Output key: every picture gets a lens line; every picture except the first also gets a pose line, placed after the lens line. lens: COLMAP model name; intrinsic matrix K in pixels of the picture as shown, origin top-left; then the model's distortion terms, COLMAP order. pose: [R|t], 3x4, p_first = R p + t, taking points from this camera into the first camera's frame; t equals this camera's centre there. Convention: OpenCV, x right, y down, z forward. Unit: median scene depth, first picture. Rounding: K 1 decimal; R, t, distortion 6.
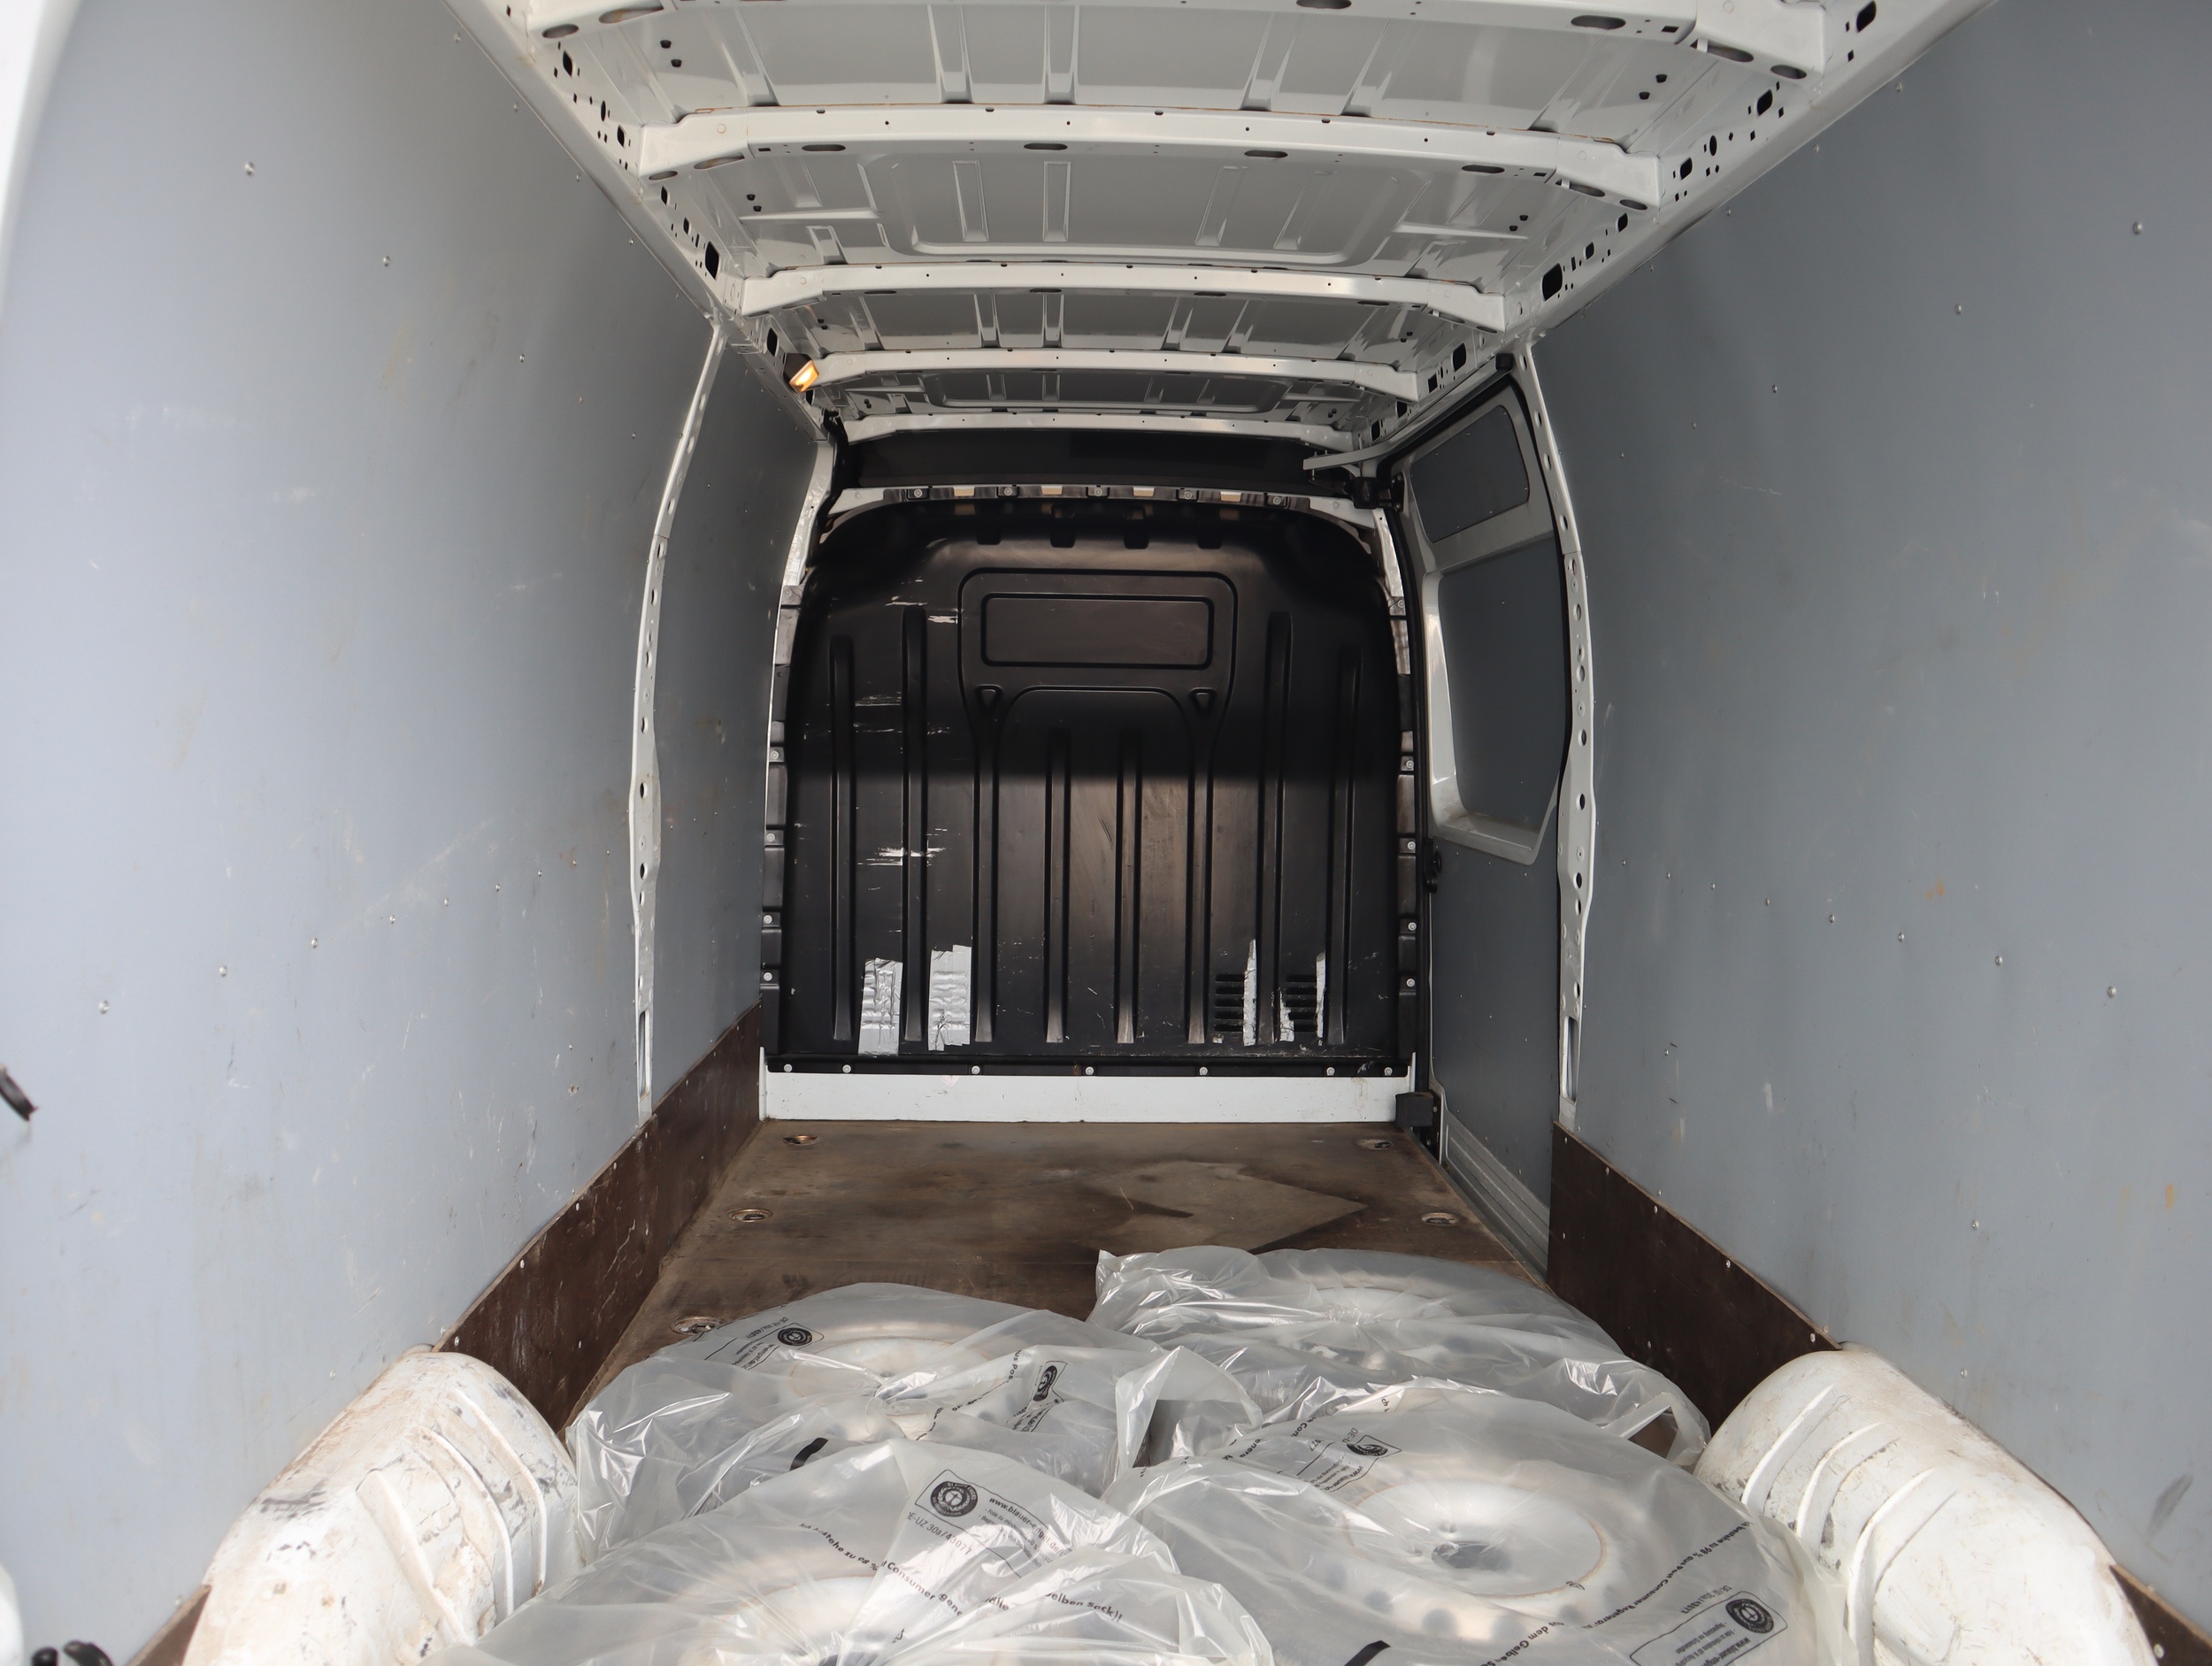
lens RADIAL K [[1728.9, 0, 1107.2], [0, 1728.9, 836.4], [0, 0, 1]] dist [-0.117050, 0.071009]
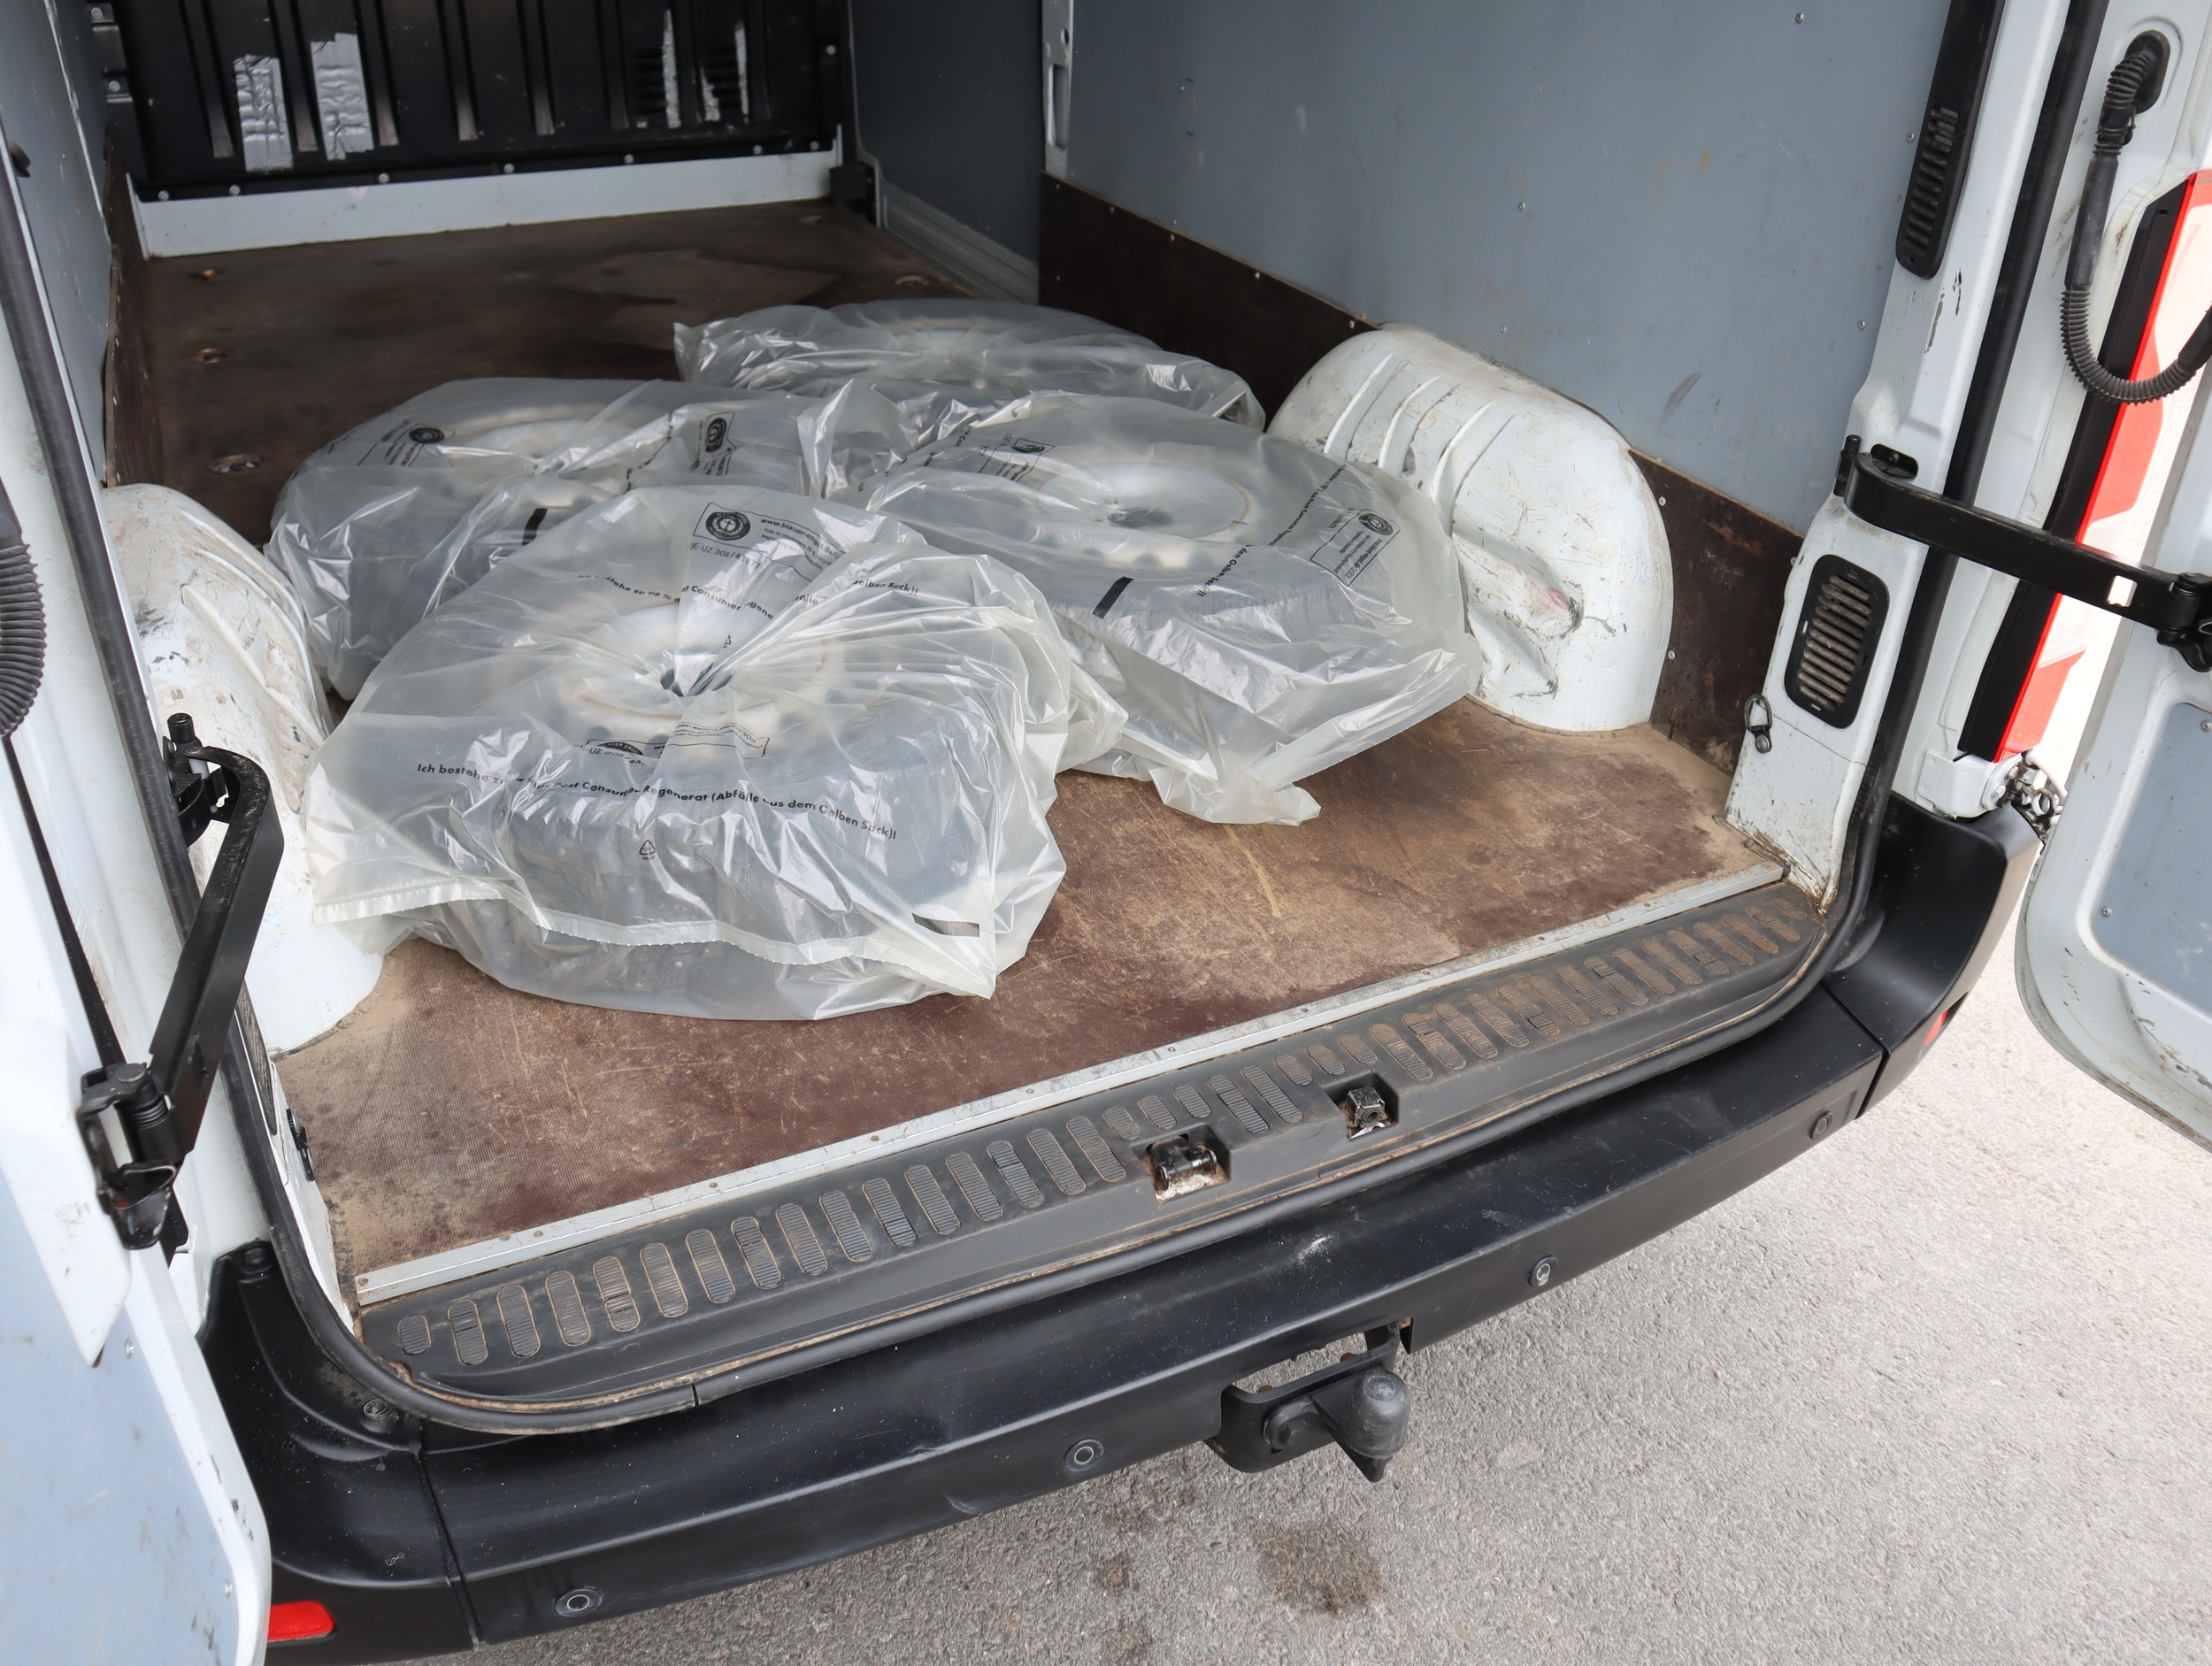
lens RADIAL K [[1728.9, 0, 1107.2], [0, 1728.9, 836.4], [0, 0, 1]] dist [-0.117050, 0.071009]
pose [[0.910313, -0.206339, 0.358825, -0.220191], [0.007158, 0.874609, 0.484777, 0.022927], [-0.413860, -0.438730, 0.797644, -0.049846]]
